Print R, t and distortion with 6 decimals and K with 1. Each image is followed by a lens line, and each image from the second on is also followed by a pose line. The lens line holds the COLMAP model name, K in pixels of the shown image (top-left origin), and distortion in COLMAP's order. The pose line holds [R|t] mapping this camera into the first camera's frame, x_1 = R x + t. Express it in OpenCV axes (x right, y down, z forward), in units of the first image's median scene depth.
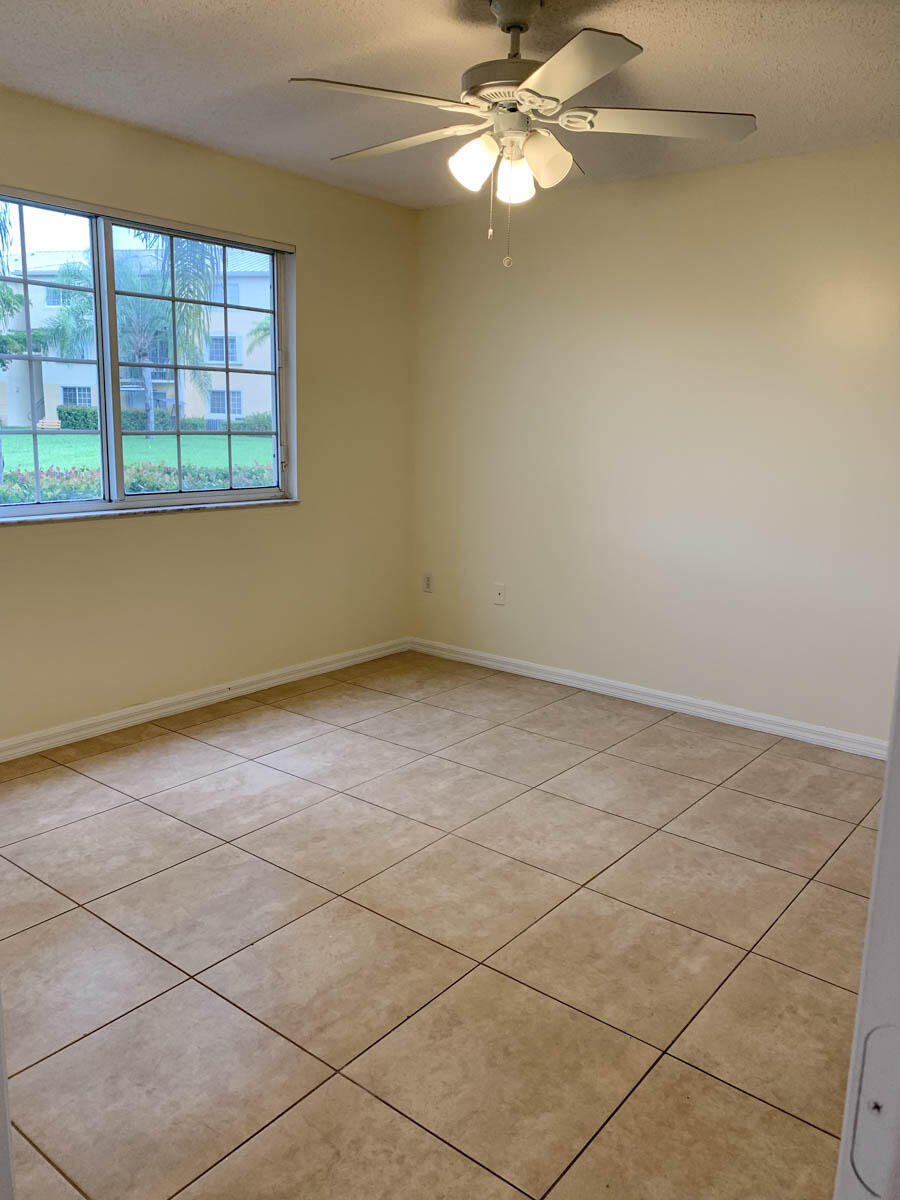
lens RADIAL K [[914.5, 0, 452.6], [0, 914.5, 597.1], [0, 0, 1]] dist [0.039271, -0.058023]
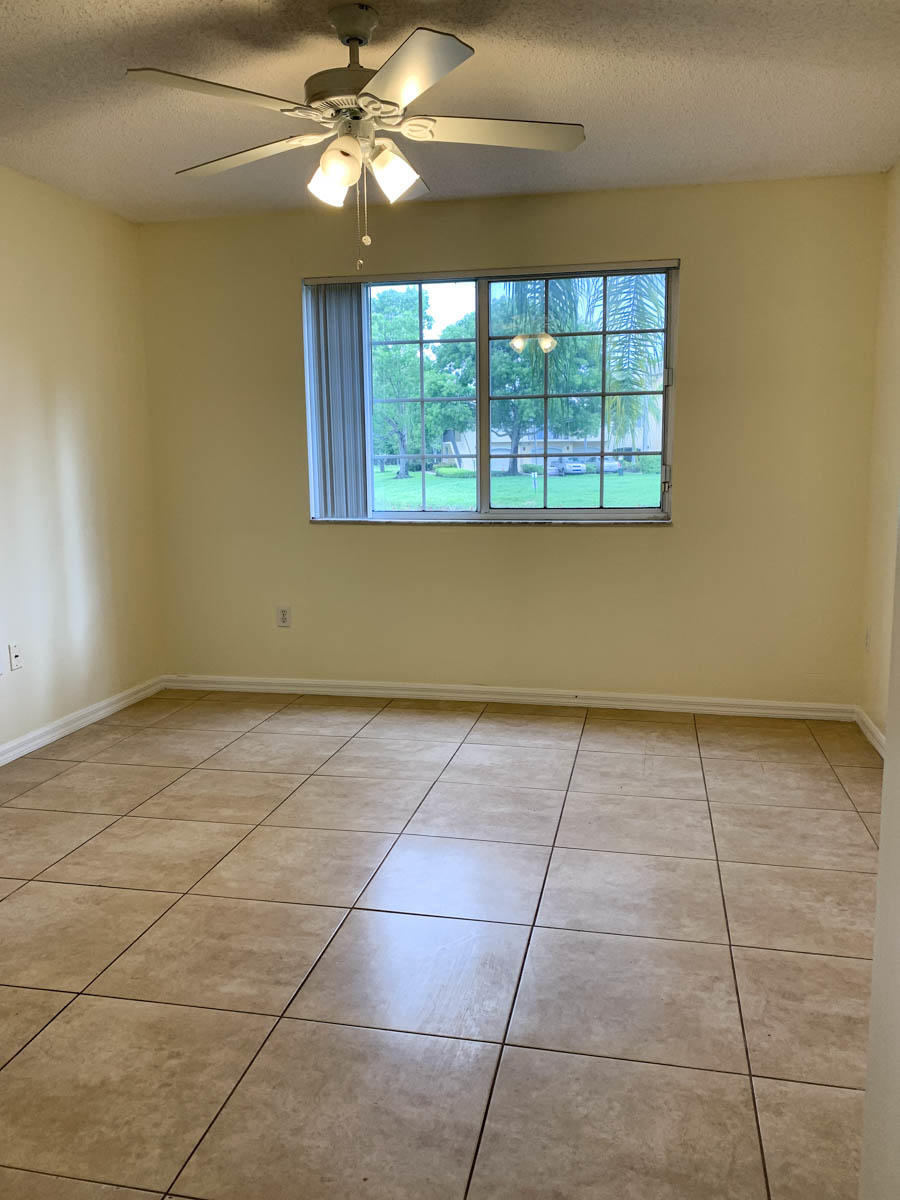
lens RADIAL K [[914.5, 0, 459.3], [0, 914.5, 595.4], [0, 0, 1]] dist [0.039271, -0.058023]
pose [[0.461417, 0.111187, -0.880189, 0.777731], [-0.161059, 0.986128, 0.040138, -0.045229], [0.872442, 0.123242, 0.472924, 0.481774]]
